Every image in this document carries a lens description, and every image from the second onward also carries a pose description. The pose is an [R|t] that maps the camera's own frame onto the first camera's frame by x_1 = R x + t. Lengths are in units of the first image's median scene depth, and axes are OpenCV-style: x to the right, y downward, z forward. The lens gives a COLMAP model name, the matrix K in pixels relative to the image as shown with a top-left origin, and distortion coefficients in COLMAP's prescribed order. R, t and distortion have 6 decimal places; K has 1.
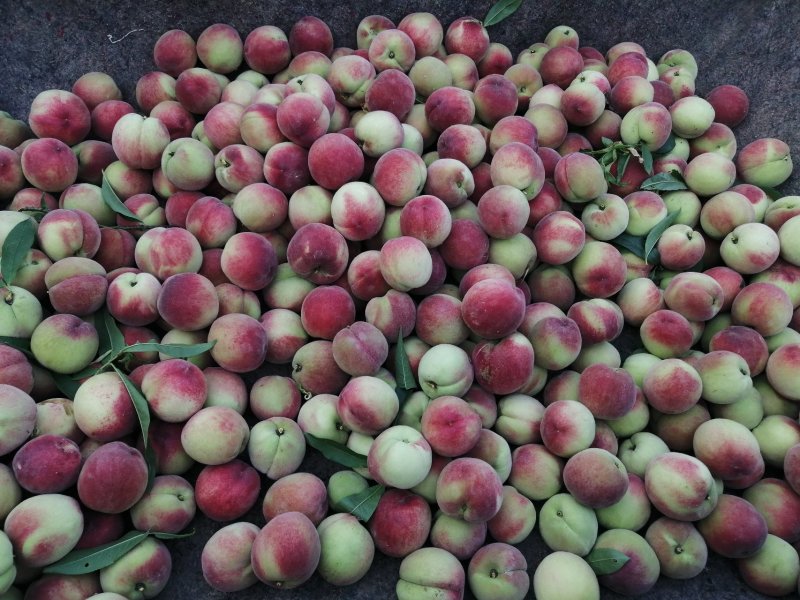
lens RADIAL K [[640.0, 0, 400.0], [0, 640.0, 300.0], [0, 0, 1]] dist [-0.039103, 0.081467]
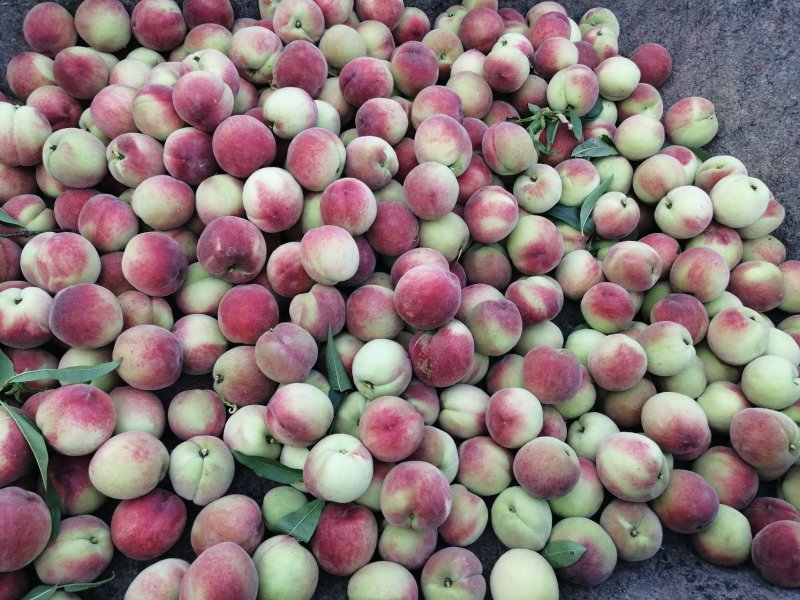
lens RADIAL K [[640.0, 0, 400.0], [0, 640.0, 300.0], [0, 0, 1]] dist [-0.039103, 0.081467]
pose [[0.992471, -0.077741, 0.094641, 0.016915], [0.073580, 0.996196, 0.046691, -0.027216], [-0.097911, -0.039376, 0.994416, 0.074335]]
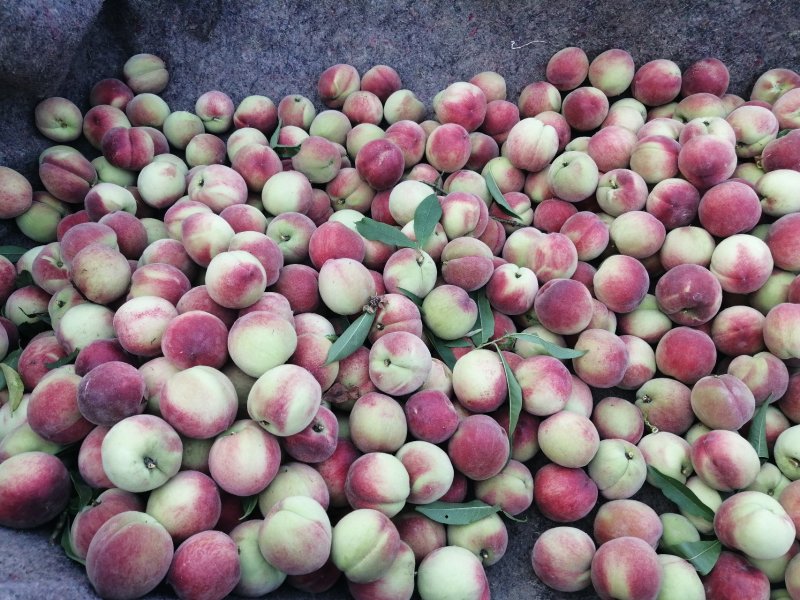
lens RADIAL K [[640.0, 0, 400.0], [0, 640.0, 300.0], [0, 0, 1]] dist [-0.039103, 0.081467]
pose [[0.927634, 0.280044, -0.247126, -0.302478], [-0.284910, 0.958410, 0.016609, 0.048240], [0.241499, 0.055002, 0.968841, -0.076949]]
